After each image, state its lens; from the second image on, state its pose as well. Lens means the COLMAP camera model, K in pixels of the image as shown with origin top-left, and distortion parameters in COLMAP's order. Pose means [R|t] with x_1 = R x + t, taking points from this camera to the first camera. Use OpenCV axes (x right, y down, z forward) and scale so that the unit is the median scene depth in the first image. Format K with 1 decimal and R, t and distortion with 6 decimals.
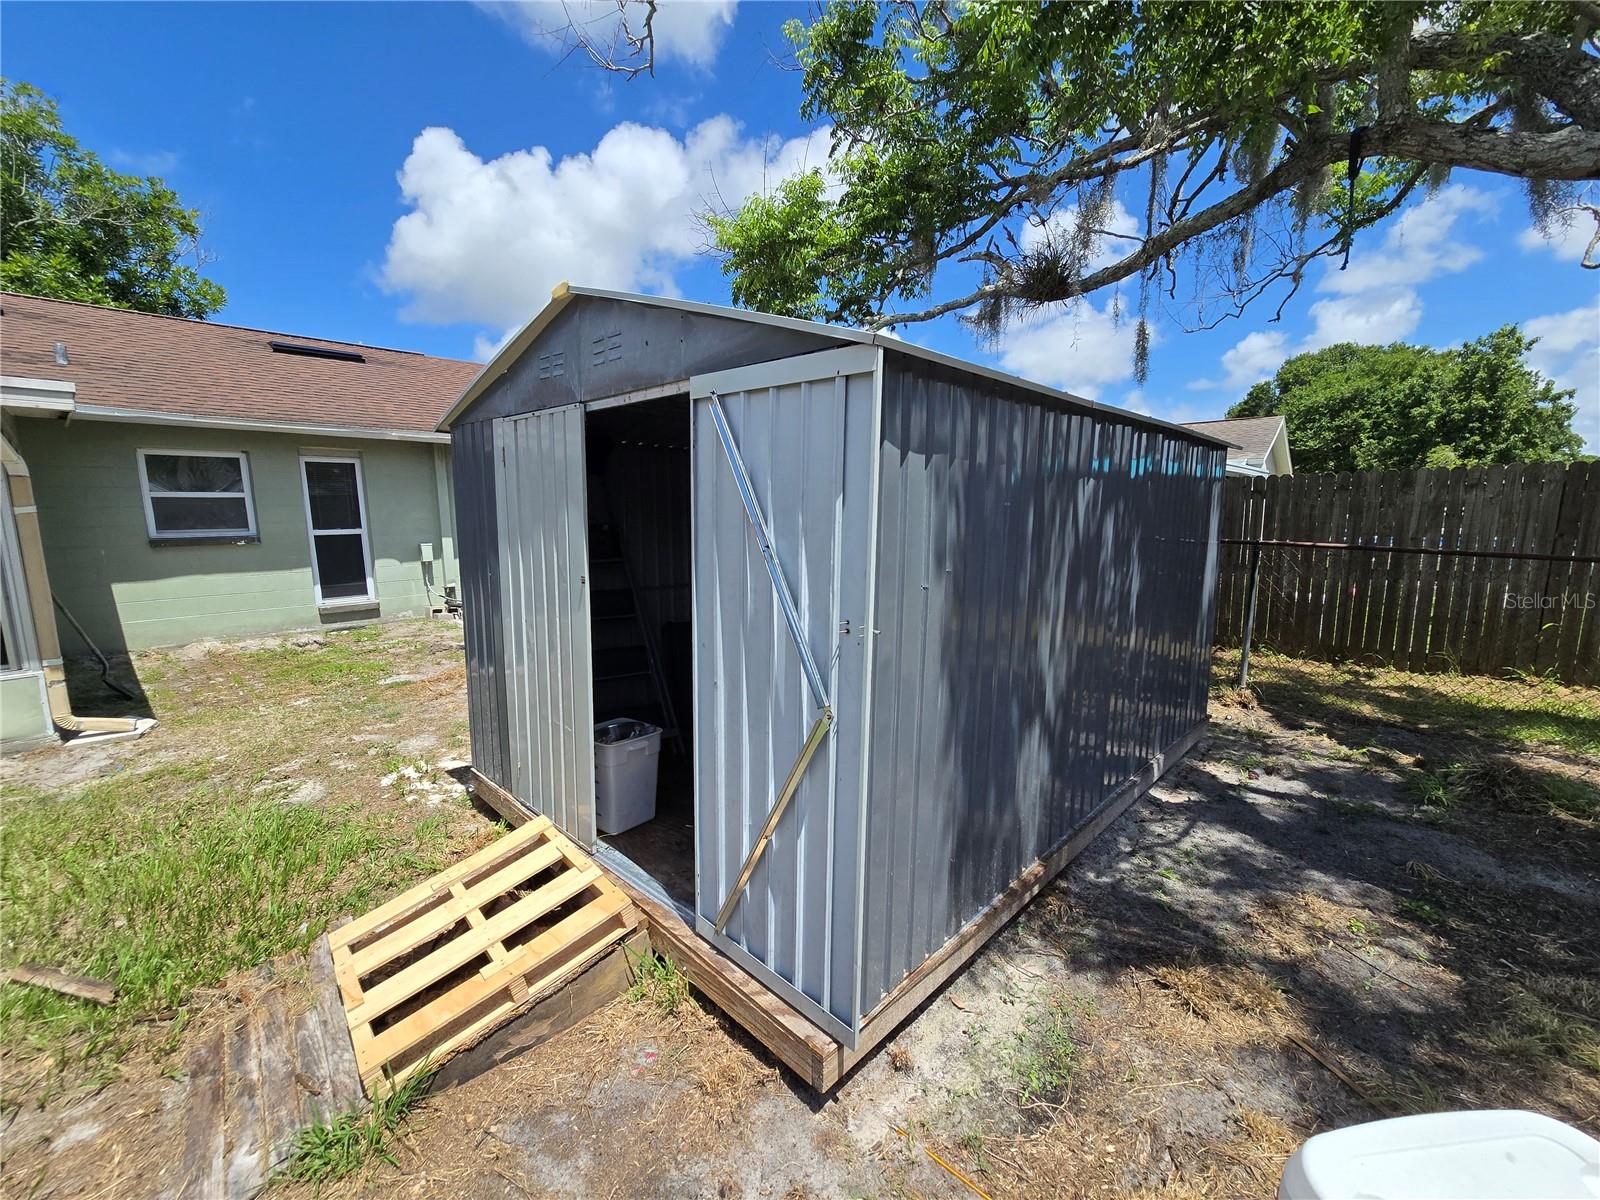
lens RADIAL K [[658.2, 0, 799.1], [0, 658.2, 598.8], [0, 0, 1]] dist [-0.003728, -0.001100]
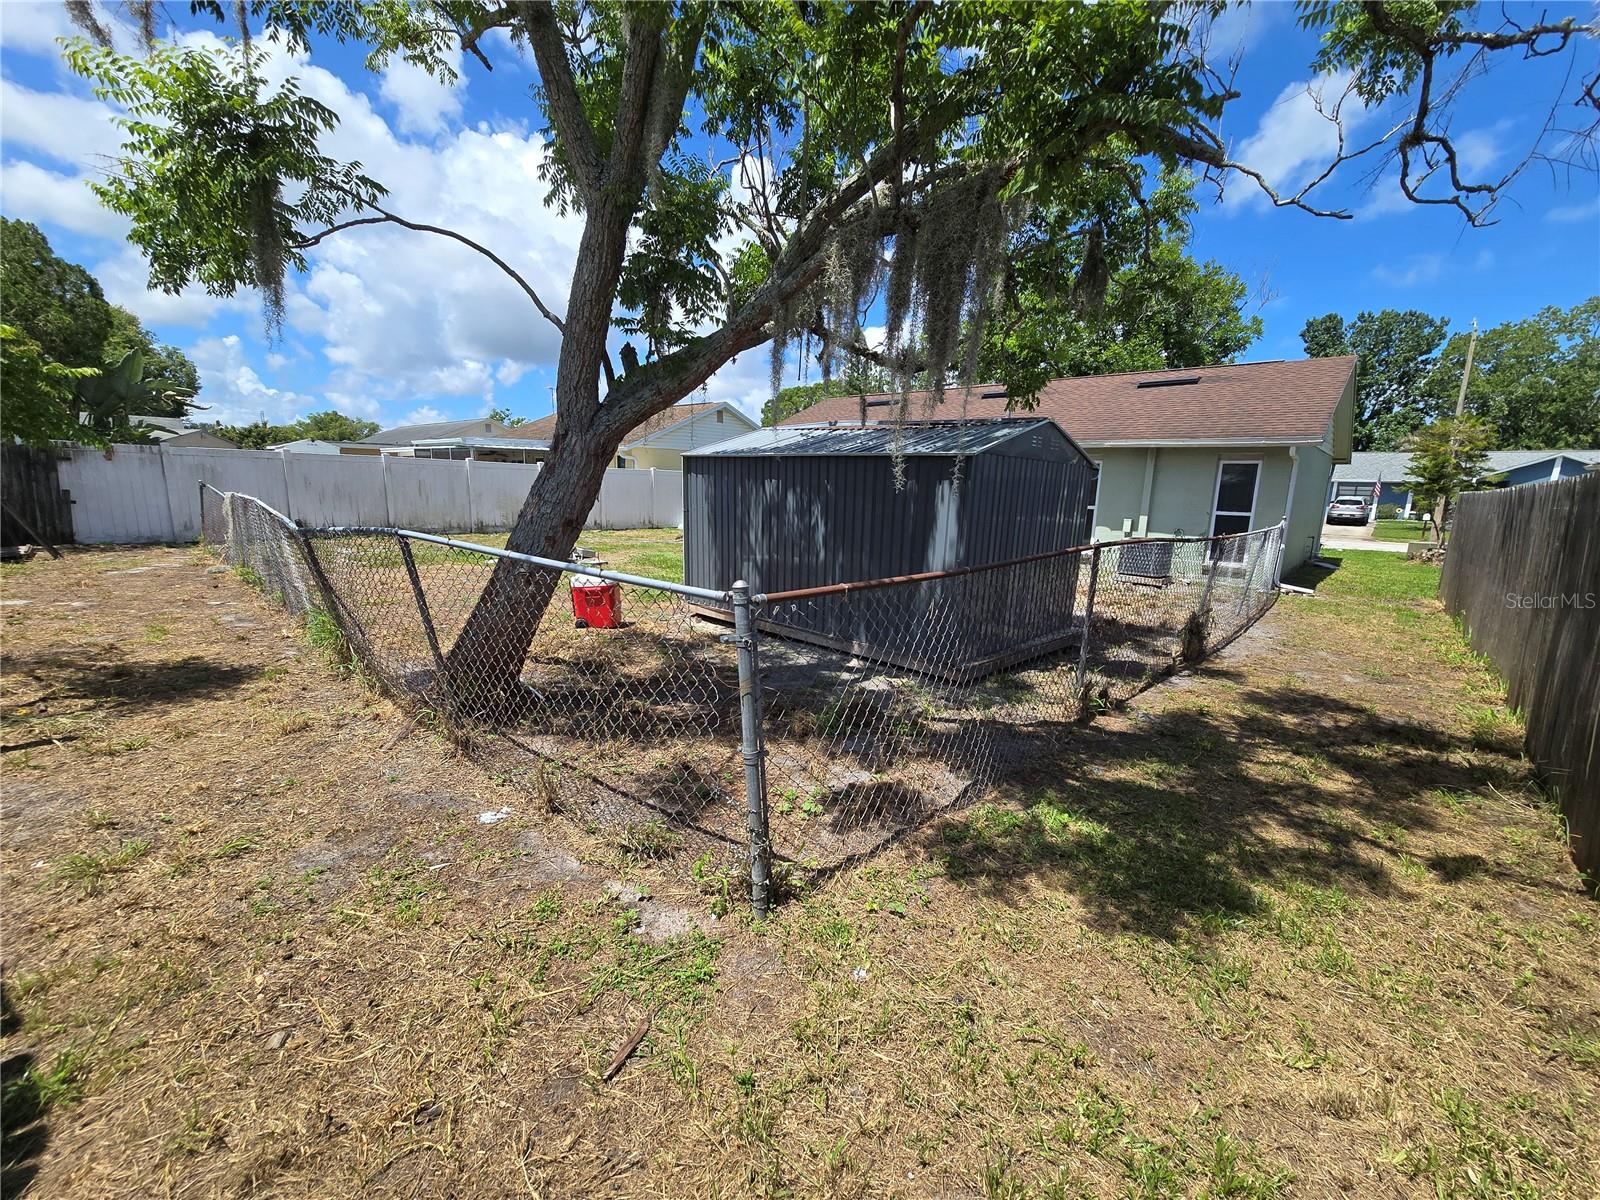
lens RADIAL K [[658.2, 0, 798.9], [0, 658.2, 599.4], [0, 0, 1]] dist [-0.003728, -0.001100]
pose [[0.005622, 0.186794, -0.982383, 2.368487], [-0.165568, 0.969013, 0.183304, -0.170550], [0.986182, 0.161621, 0.036375, 0.809560]]
